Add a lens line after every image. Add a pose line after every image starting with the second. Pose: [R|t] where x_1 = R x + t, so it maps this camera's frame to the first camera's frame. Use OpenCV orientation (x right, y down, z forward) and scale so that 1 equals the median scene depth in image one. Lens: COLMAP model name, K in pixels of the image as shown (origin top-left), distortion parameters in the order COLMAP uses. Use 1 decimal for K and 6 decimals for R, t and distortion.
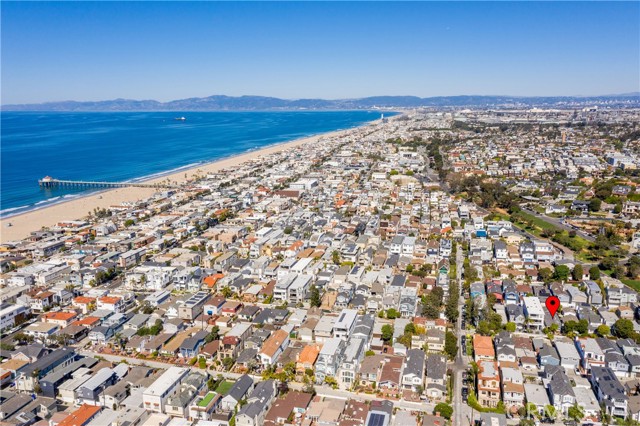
lens RADIAL K [[504.2, 0, 328.2], [0, 504.2, 213.0], [0, 0, 1]] dist [0.009977, 0.003284]
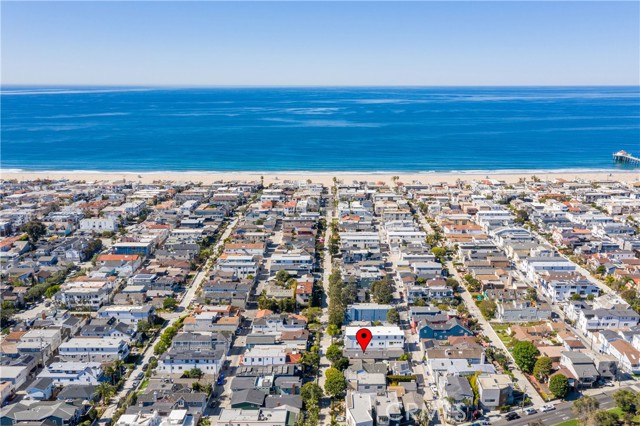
lens RADIAL K [[522.8, 0, 352.4], [0, 522.8, 213.6], [0, 0, 1]] dist [0.003427, 0.001444]
pose [[0.254844, 0.236281, -0.937670, 0.918044], [-0.197266, 0.961999, 0.188797, -0.120586], [0.946647, 0.136856, 0.291770, 0.563906]]
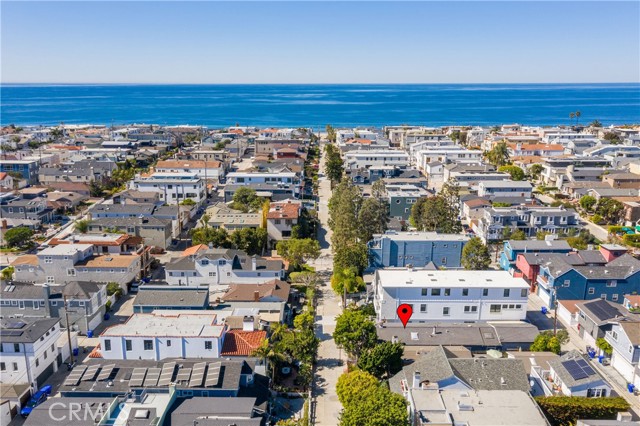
lens RADIAL K [[520.0, 0, 325.5], [0, 520.0, 213.8], [0, 0, 1]] dist [0.000916, 0.001645]
pose [[0.227876, 0.243649, -0.942713, 0.561857], [-0.193026, 0.960274, 0.201529, 0.072072], [0.954365, 0.136044, 0.265854, 0.668879]]
